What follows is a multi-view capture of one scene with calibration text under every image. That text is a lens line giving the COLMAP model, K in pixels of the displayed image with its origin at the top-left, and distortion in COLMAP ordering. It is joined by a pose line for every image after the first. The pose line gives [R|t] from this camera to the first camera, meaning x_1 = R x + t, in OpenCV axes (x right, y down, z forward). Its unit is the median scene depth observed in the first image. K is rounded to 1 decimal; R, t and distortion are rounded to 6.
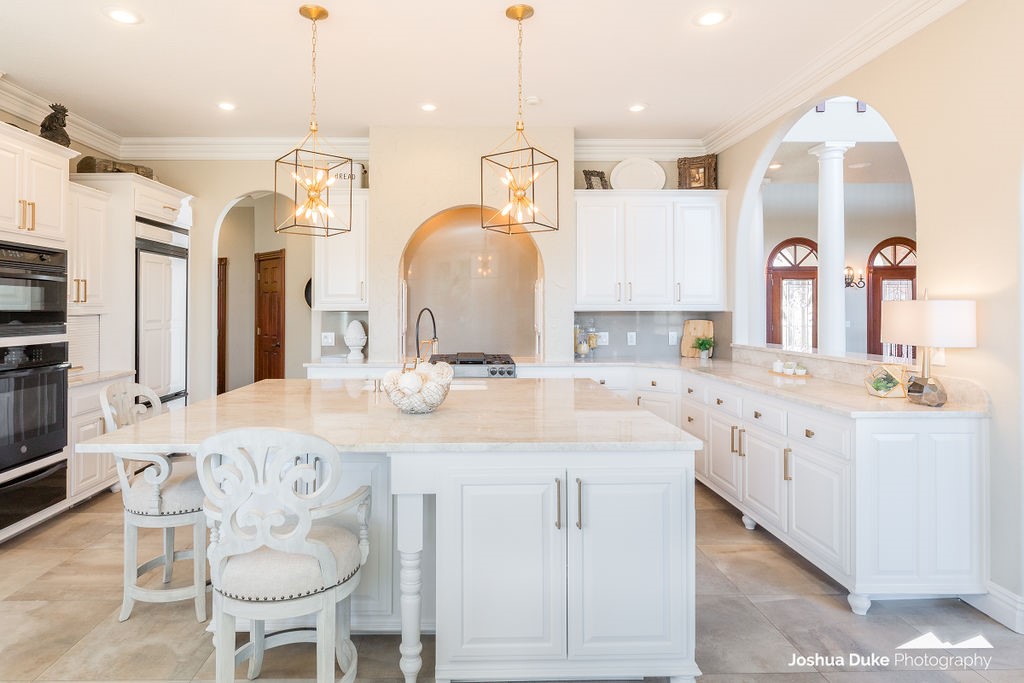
lens RADIAL K [[579.3, 0, 481.8], [0, 579.3, 306.8], [0, 0, 1]] dist [0.000627, 0.000051]
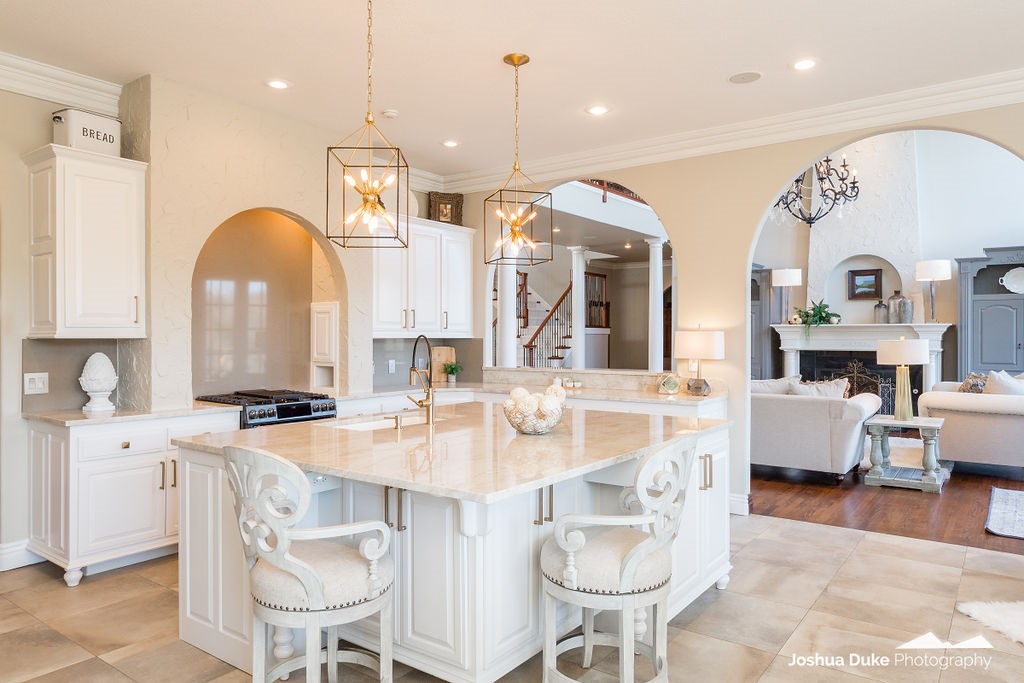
lens RADIAL K [[694.9, 0, 510.9], [0, 694.9, 336.3], [0, 0, 1]] dist [0.007576, 0.000414]
pose [[0.604672, -0.000486, 0.796474, -0.577536], [-0.003394, 0.999989, 0.003187, -0.000279], [-0.796467, -0.004630, 0.604664, 0.132378]]
